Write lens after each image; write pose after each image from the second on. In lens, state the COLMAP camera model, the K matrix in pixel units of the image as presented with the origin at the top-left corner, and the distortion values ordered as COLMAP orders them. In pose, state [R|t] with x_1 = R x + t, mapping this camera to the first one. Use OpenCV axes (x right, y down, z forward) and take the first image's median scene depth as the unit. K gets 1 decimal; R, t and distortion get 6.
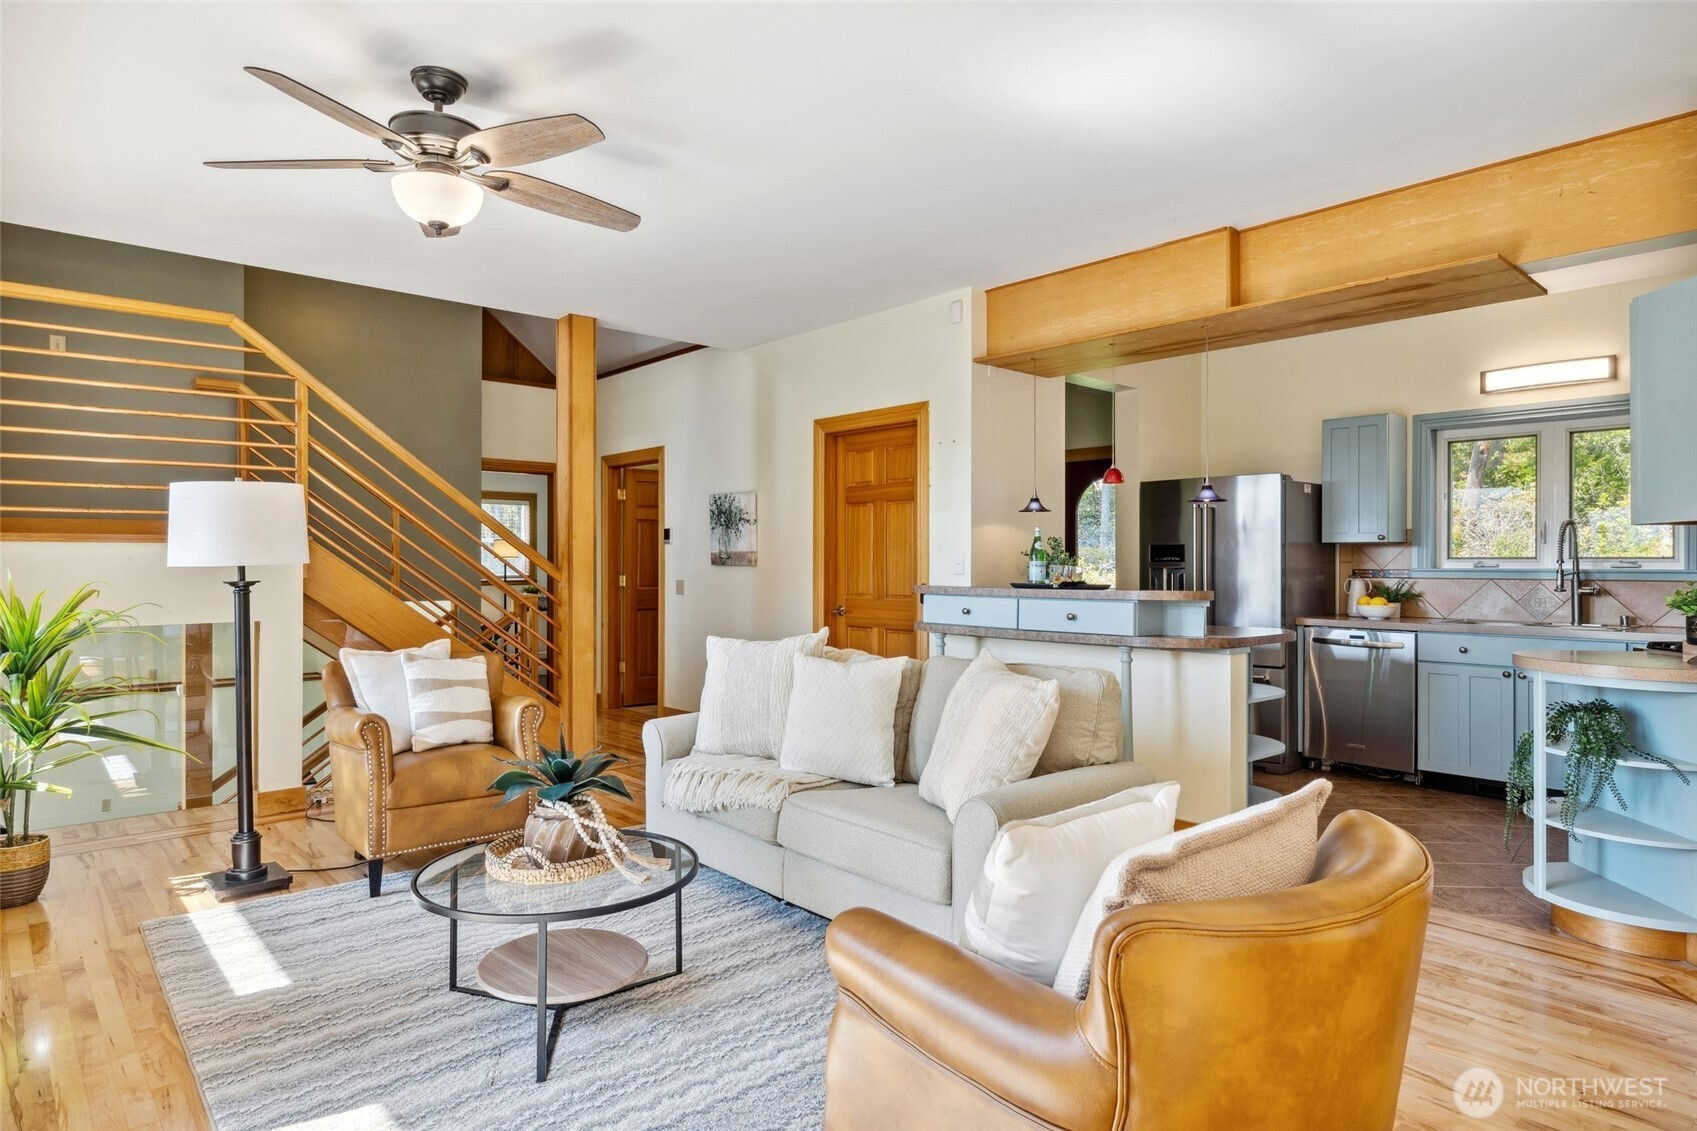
lens RADIAL K [[957.5, 0, 832.5], [0, 957.5, 564.5], [0, 0, 1]] dist [-0.003703, -0.001690]
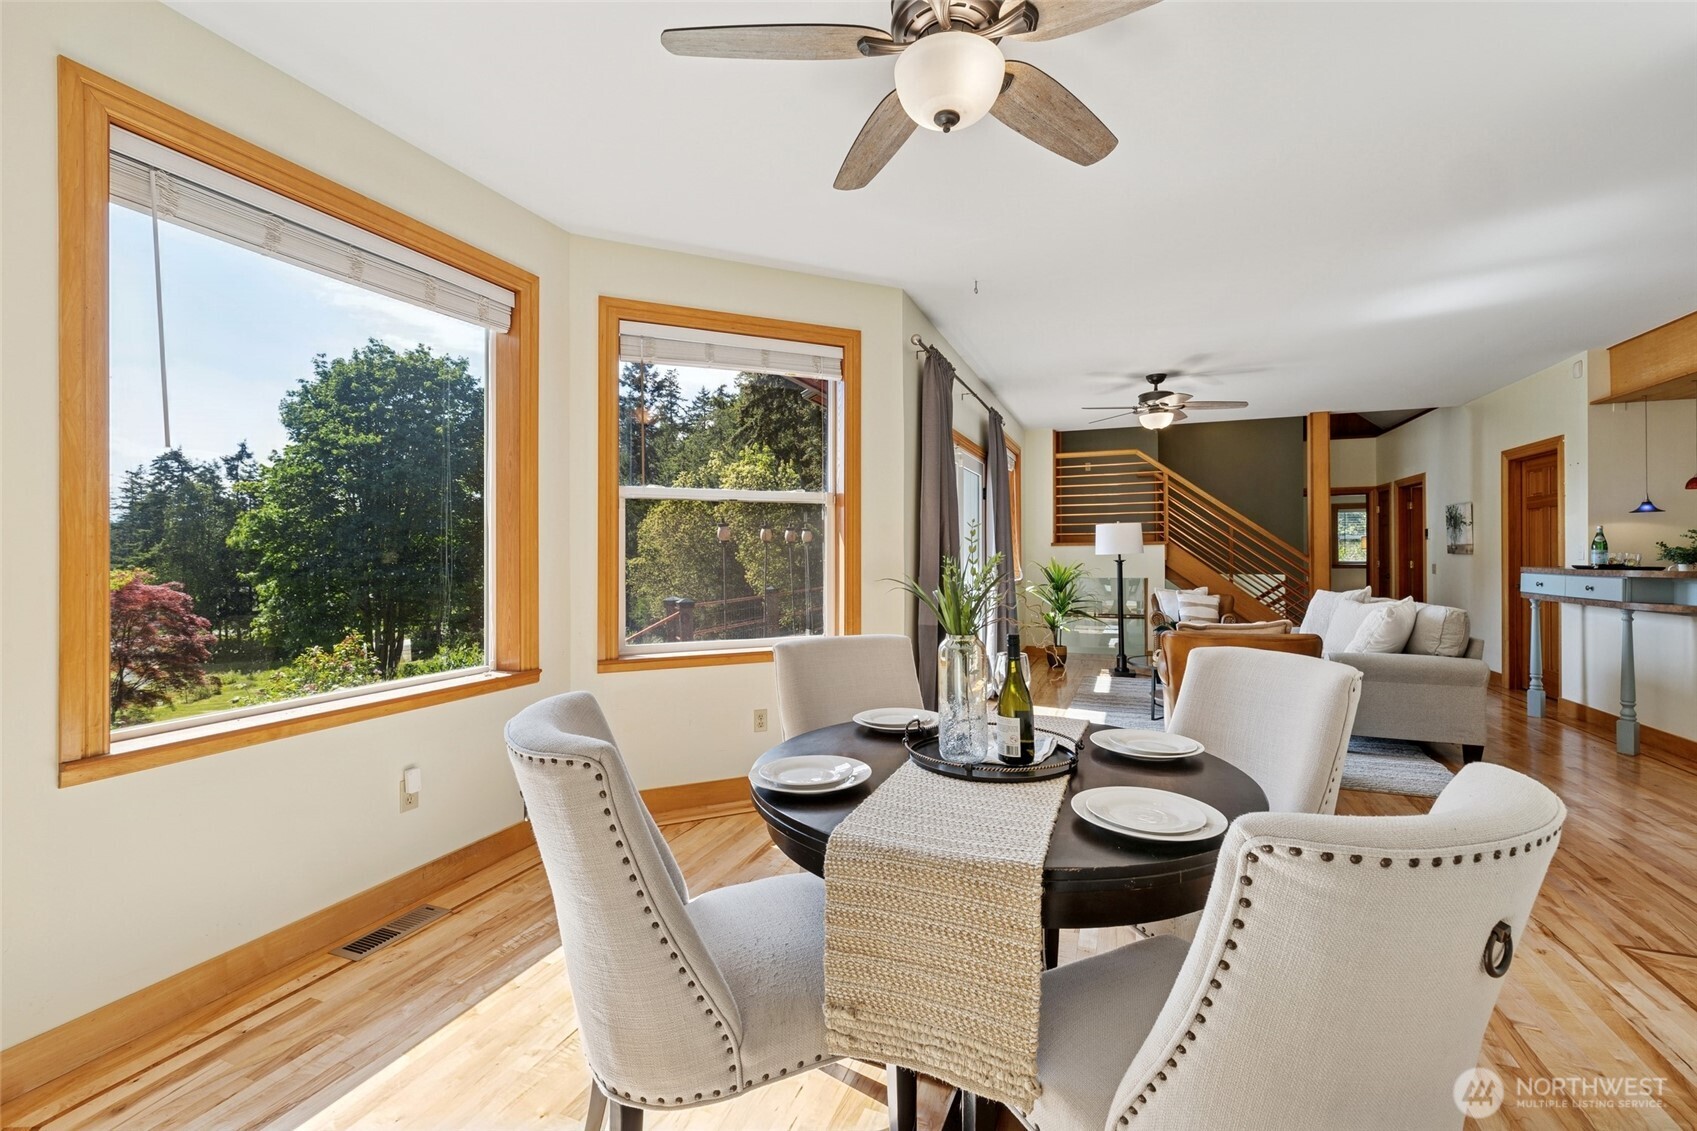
lens RADIAL K [[720.0, 0, 848.0], [0, 720.0, 553.7], [0, 0, 1]] dist [0.001147, -0.000203]
pose [[0.443133, -0.002821, -0.896452, 0.558965], [0.001789, 0.999996, -0.002262, 0.001884], [0.896454, -0.000601, 0.443136, -0.378332]]
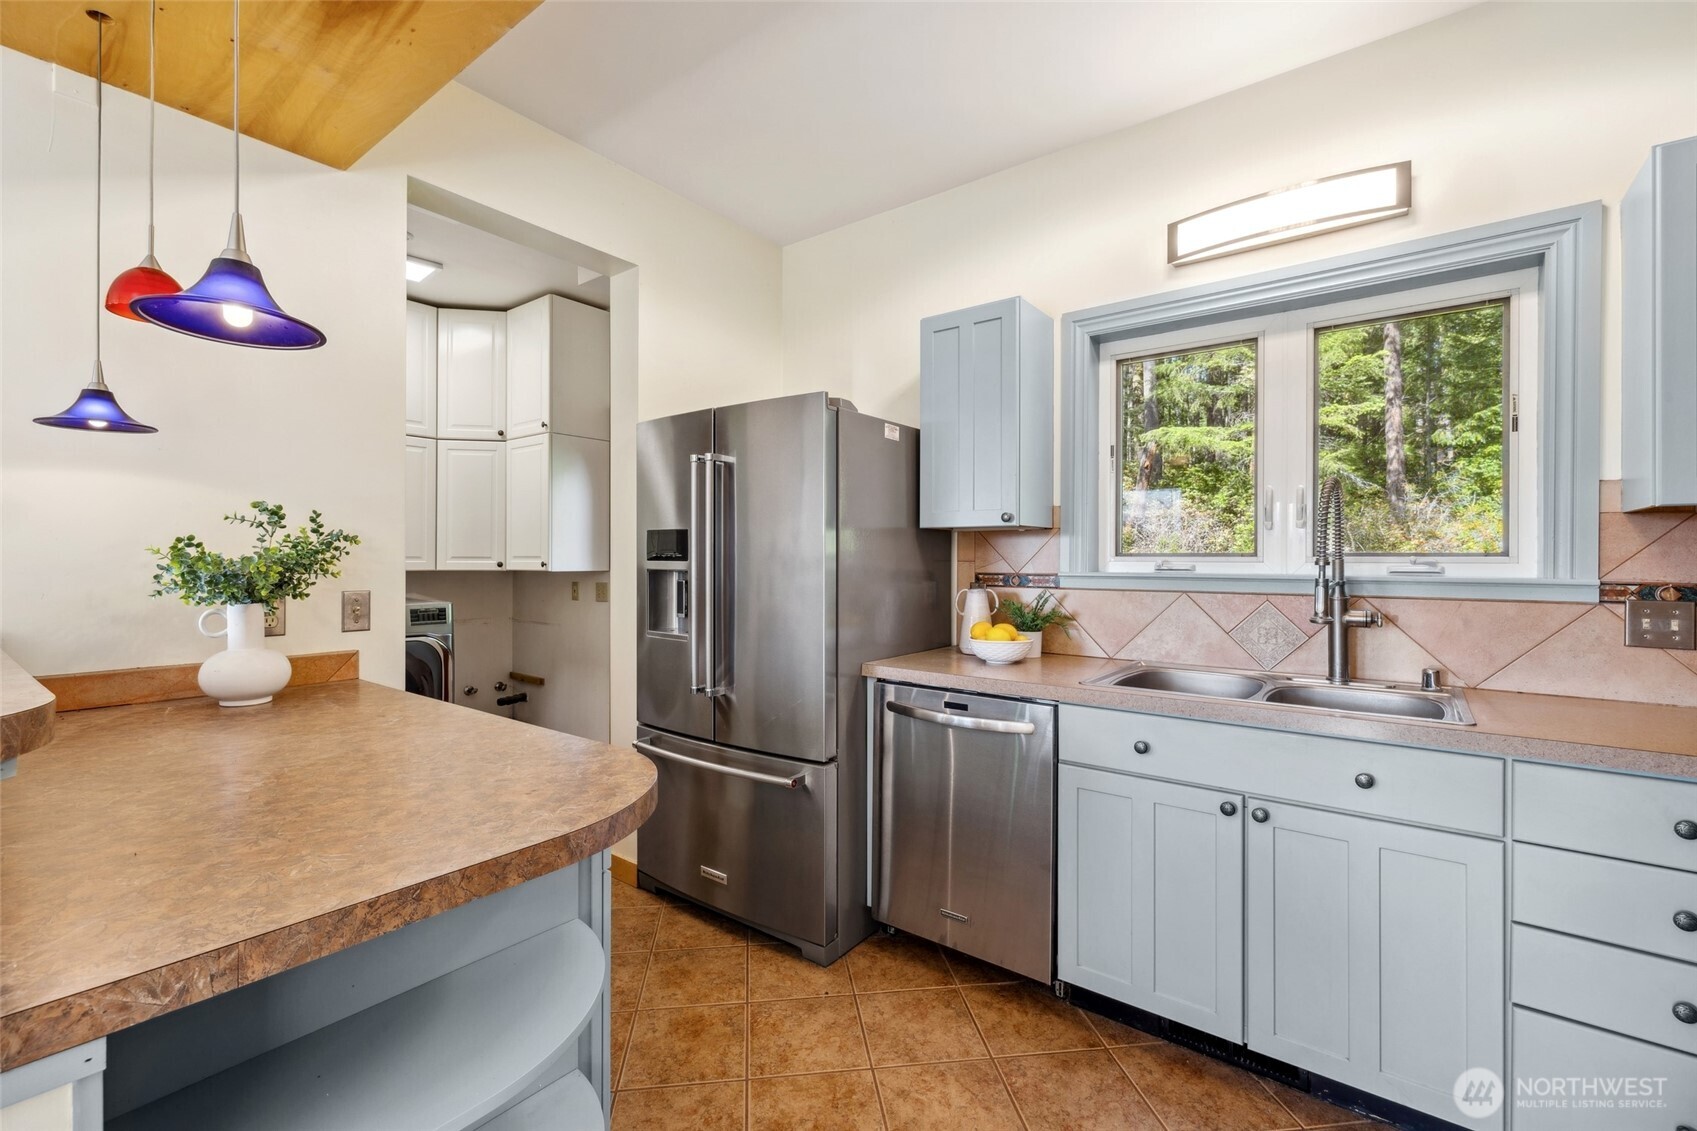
lens RADIAL K [[705.9, 0, 848.5], [0, 705.9, 565.5], [0, 0, 1]] dist [-0.001374, -0.000144]
pose [[0.979522, -0.002114, 0.201328, 0.403273], [0.000604, 0.999971, 0.007561, -0.003564], [-0.201338, -0.007285, 0.979495, 0.619552]]
